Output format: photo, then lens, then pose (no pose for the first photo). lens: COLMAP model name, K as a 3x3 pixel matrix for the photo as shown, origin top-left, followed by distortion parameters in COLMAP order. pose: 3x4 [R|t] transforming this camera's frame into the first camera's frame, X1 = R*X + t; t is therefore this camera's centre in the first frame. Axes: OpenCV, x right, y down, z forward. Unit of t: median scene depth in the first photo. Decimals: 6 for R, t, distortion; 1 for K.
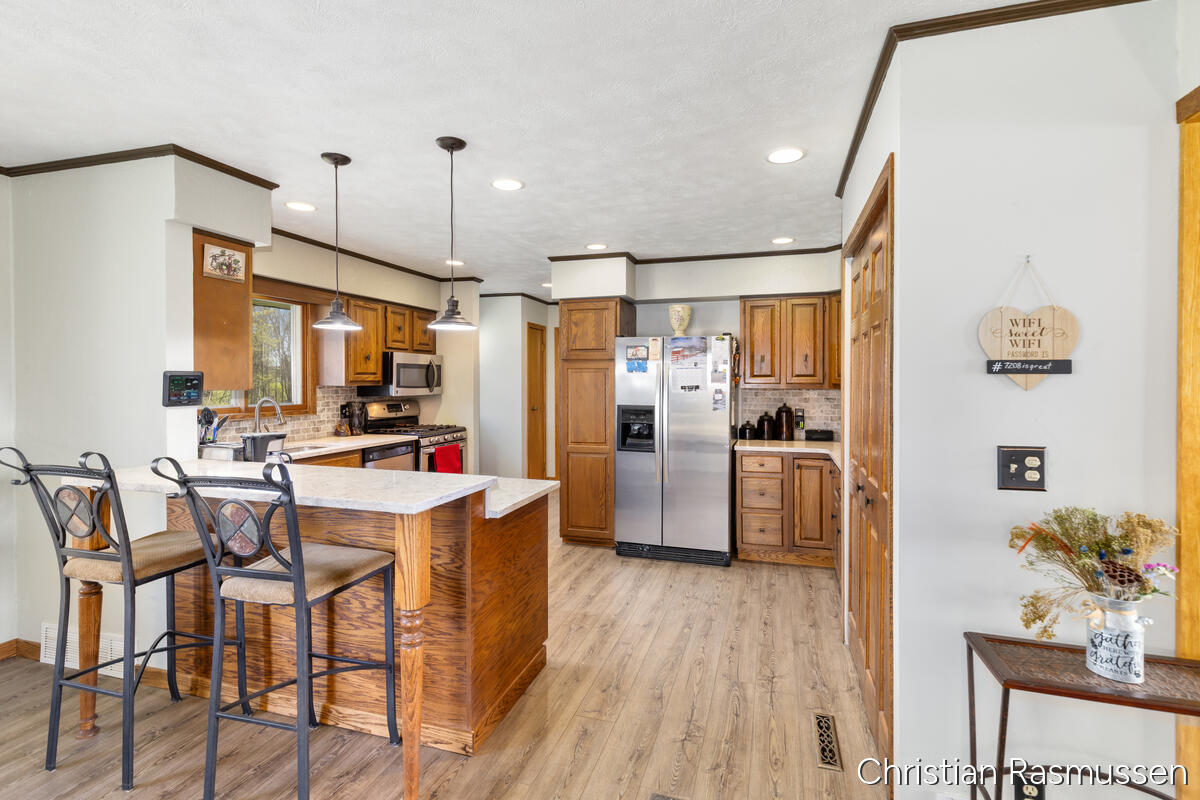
lens RADIAL K [[552.4, 0, 605.4], [0, 552.4, 390.8], [0, 0, 1]] dist [0.002254, 0.000481]
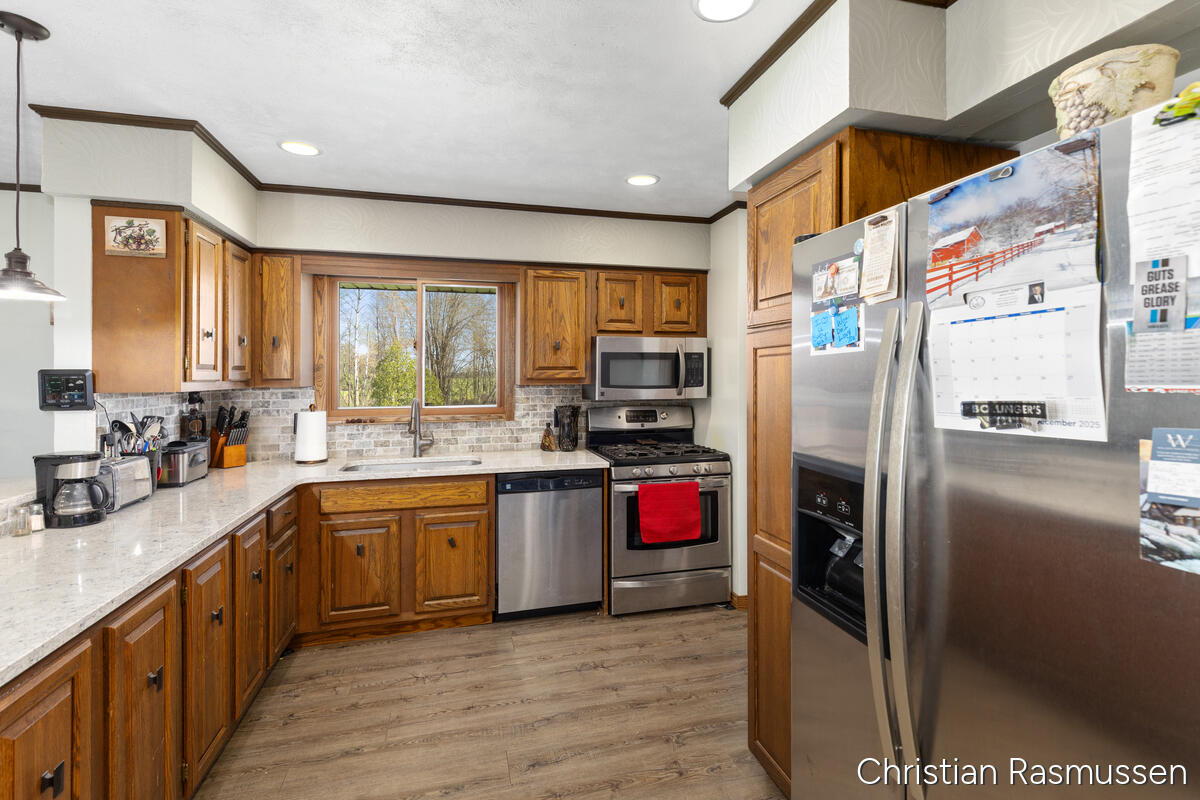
lens RADIAL K [[552.4, 0, 607.5], [0, 552.4, 381.3], [0, 0, 1]] dist [0.002254, 0.000481]
pose [[0.537325, 0.002905, -0.843370, 0.217873], [-0.010370, 0.999941, -0.003163, -0.012639], [0.843311, 0.010446, 0.537324, 0.671370]]
